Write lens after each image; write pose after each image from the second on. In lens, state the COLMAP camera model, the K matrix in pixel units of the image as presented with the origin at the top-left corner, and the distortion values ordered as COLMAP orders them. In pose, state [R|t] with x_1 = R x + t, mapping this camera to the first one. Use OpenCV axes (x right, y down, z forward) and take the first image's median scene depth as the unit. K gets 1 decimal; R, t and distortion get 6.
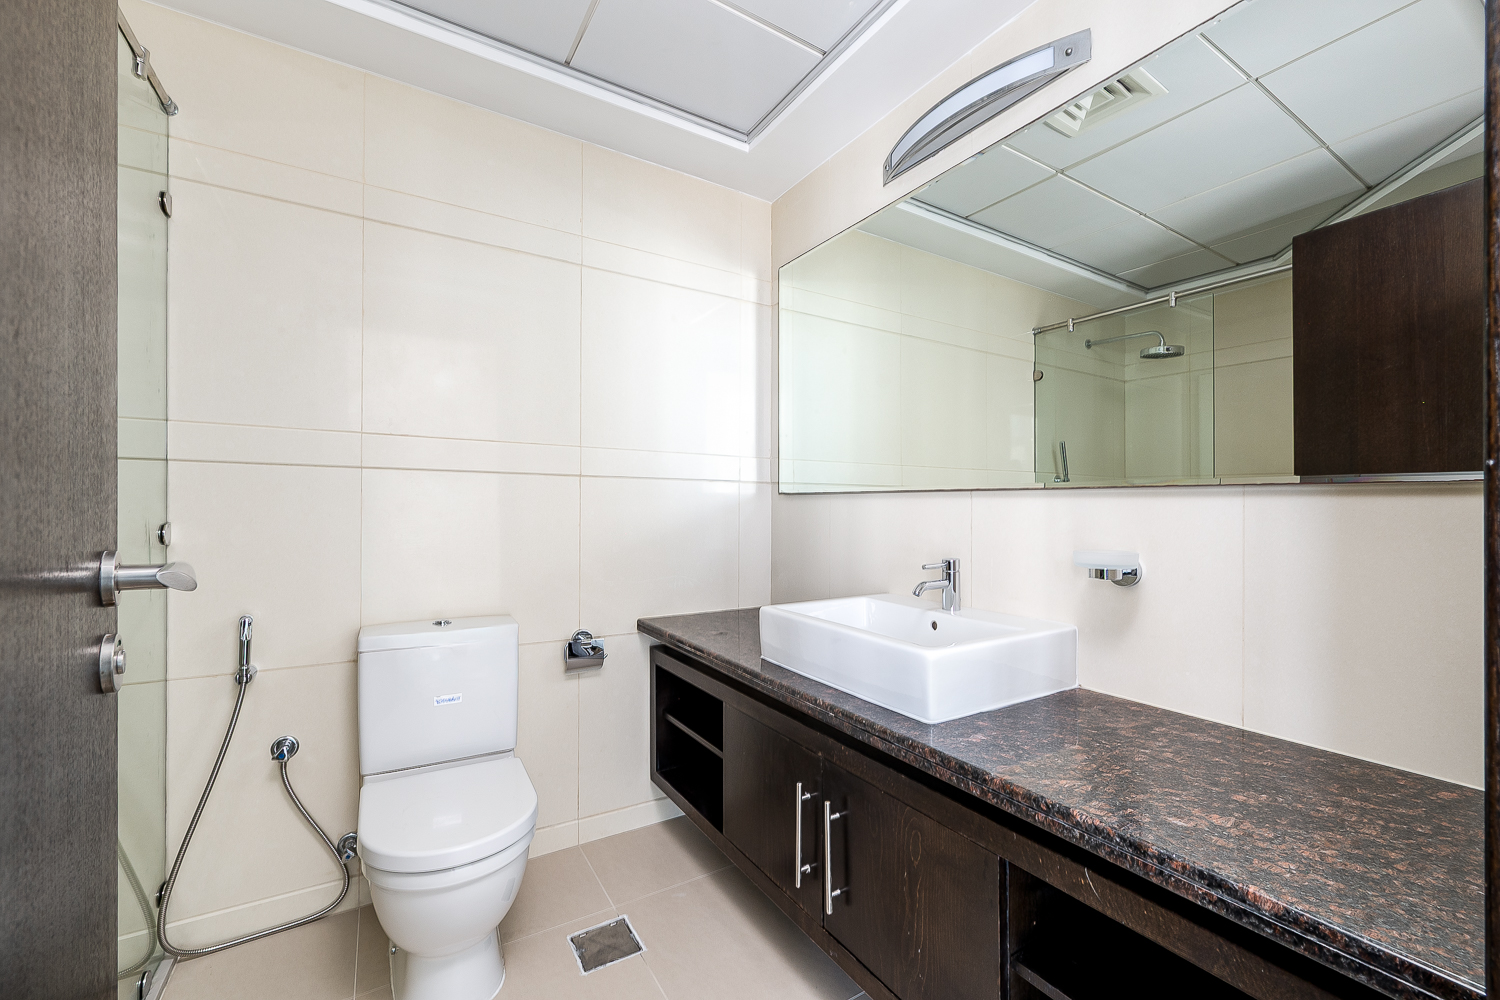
lens RADIAL K [[608.4, 0, 748.9], [0, 608.4, 504.3], [0, 0, 1]] dist [0.000161, -0.000556]
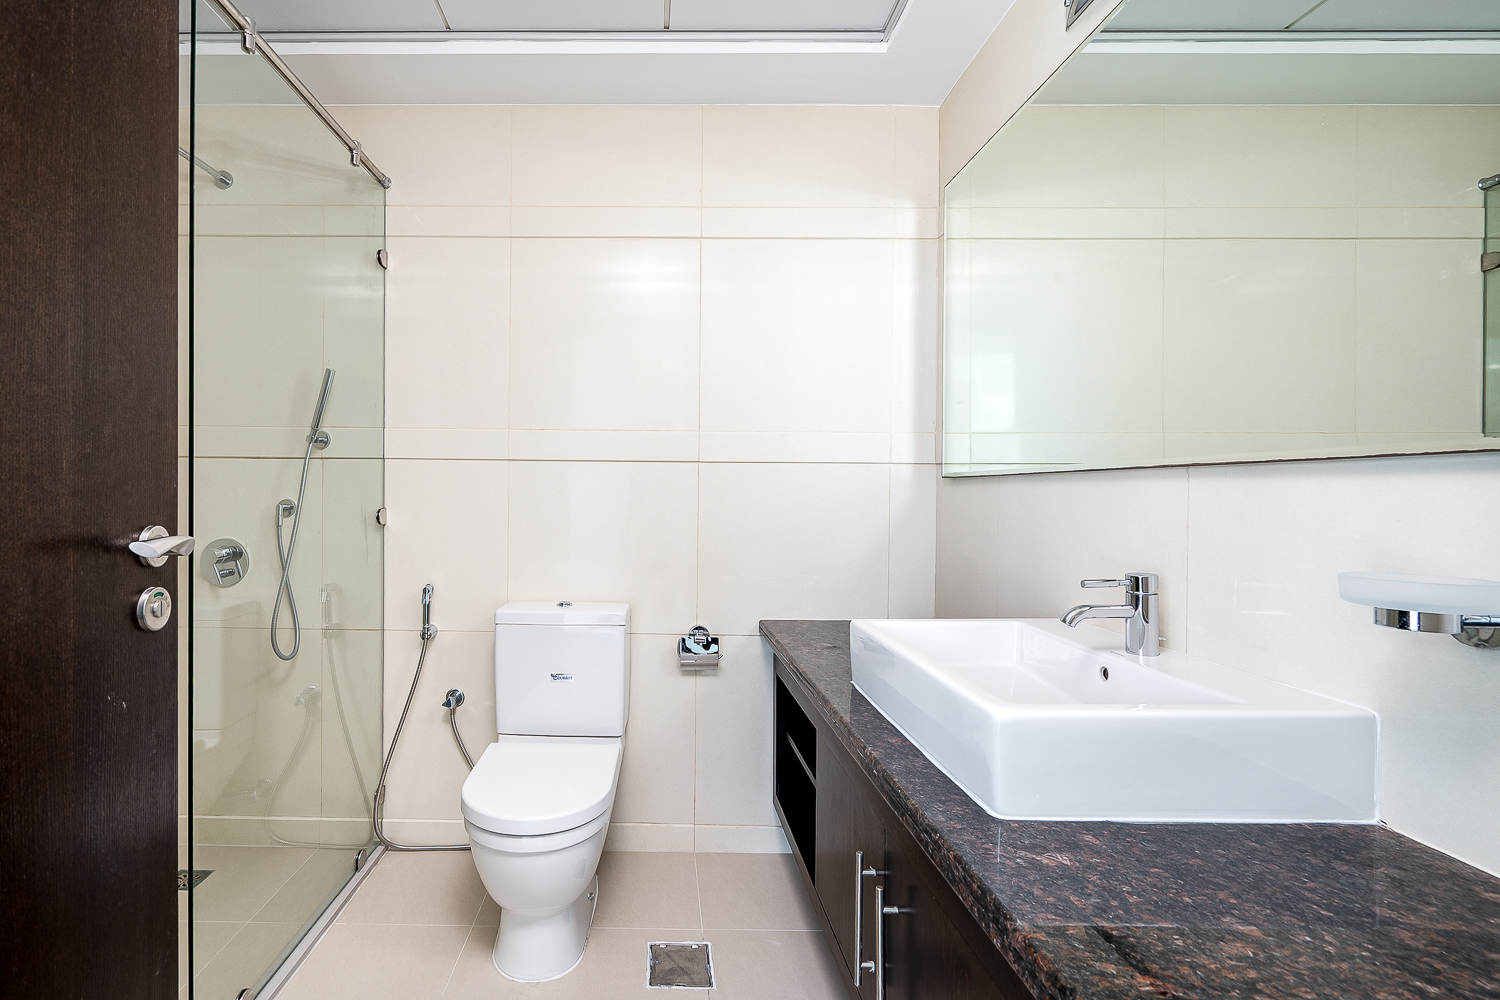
lens RADIAL K [[650.9, 0, 750.0], [0, 650.9, 500.0], [0, 0, 1]] dist [-0.000139, 0.000208]
pose [[0.846616, 0.001024, -0.532203, 0.377581], [0.002367, 0.999981, 0.005690, 0.007791], [0.532199, -0.006076, 0.846597, 0.217163]]
